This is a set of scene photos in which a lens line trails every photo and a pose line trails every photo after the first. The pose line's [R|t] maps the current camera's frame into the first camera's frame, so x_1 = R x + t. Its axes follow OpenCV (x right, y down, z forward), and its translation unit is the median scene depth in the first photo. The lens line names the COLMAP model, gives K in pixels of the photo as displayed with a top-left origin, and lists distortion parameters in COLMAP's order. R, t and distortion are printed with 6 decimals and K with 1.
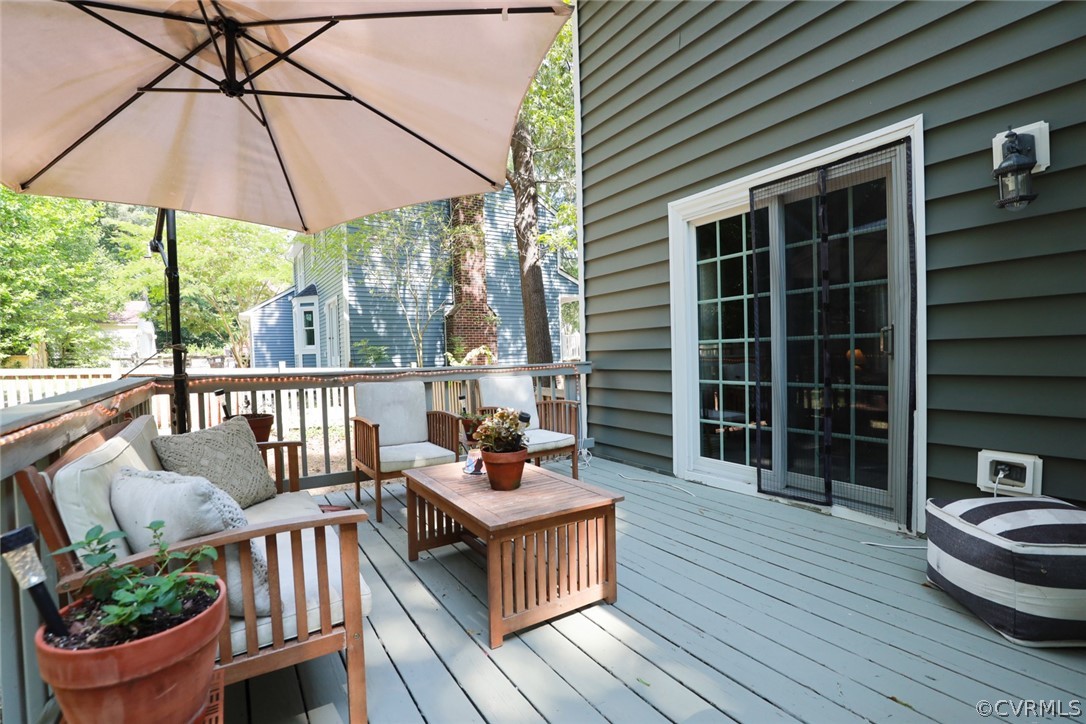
lens RADIAL K [[496.8, 0, 543.0], [0, 496.8, 368.0], [0, 0, 1]] dist [-0.030450, 0.001106]
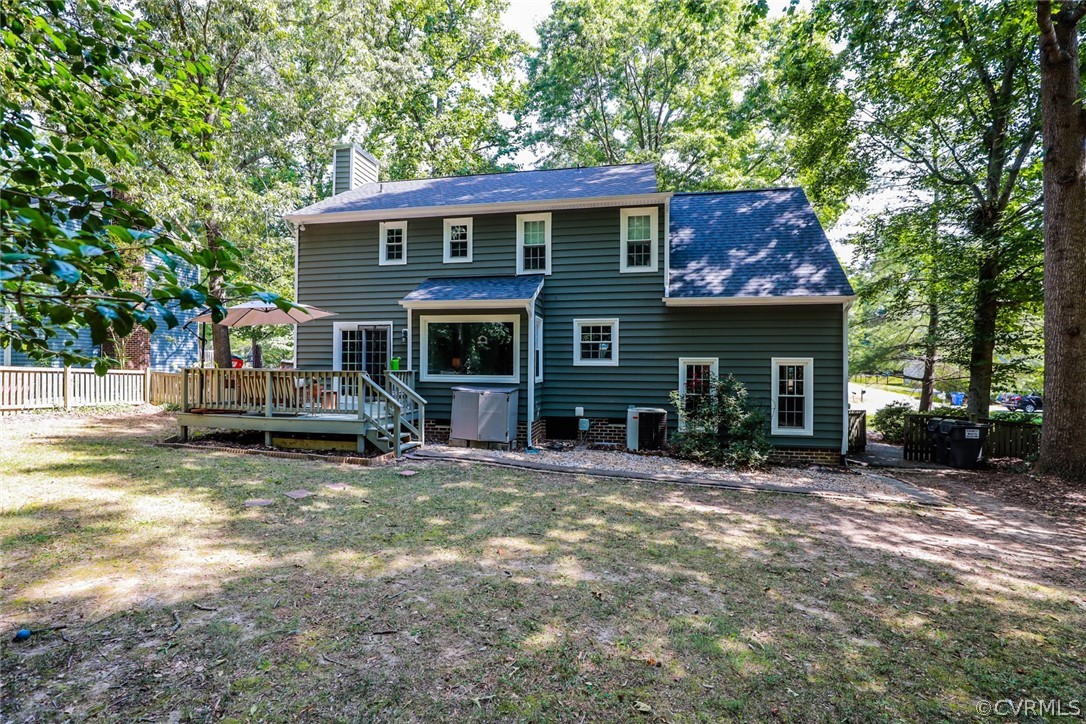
lens RADIAL K [[496.8, 0, 543.0], [0, 496.8, 368.0], [0, 0, 1]] dist [-0.030450, 0.001106]
pose [[0.687494, 0.026159, 0.725719, -1.277595], [-0.003232, 0.999451, -0.032964, 0.094389], [-0.726183, 0.020317, 0.687202, -2.502348]]
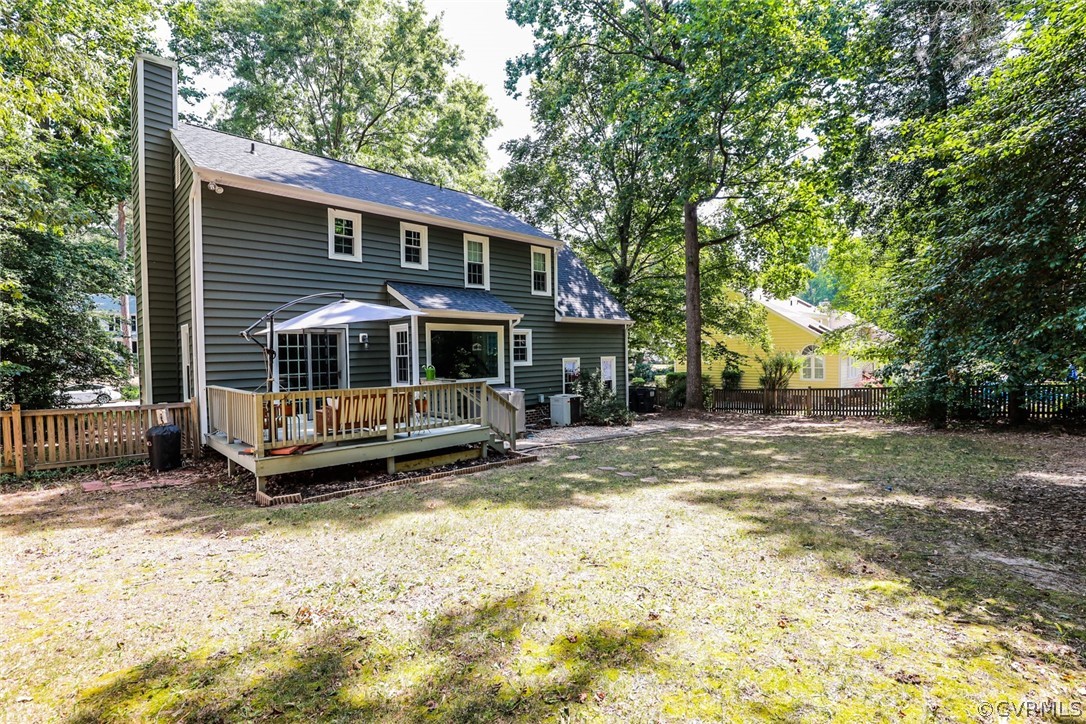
lens RADIAL K [[507.3, 0, 543.0], [0, 507.3, 362.0], [0, 0, 1]] dist [-0.053440, 0.000181]
pose [[-0.219996, 0.027893, 0.975102, -2.746470], [0.062320, 0.997951, -0.014486, -0.000659], [-0.973508, 0.057582, -0.221283, 0.191386]]
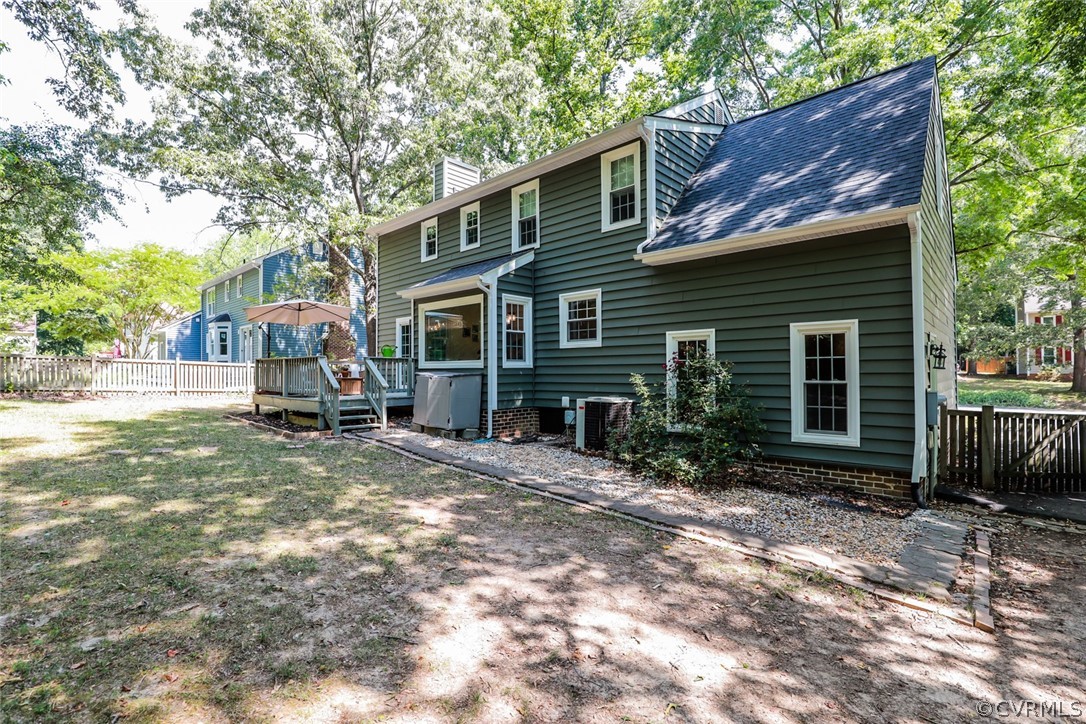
lens RADIAL K [[496.8, 0, 543.0], [0, 496.8, 368.0], [0, 0, 1]] dist [-0.030450, 0.001106]
pose [[0.968724, 0.020621, 0.247283, 0.437711], [-0.011066, 0.999140, -0.039967, 0.194744], [-0.247894, 0.035981, 0.968119, -3.104834]]
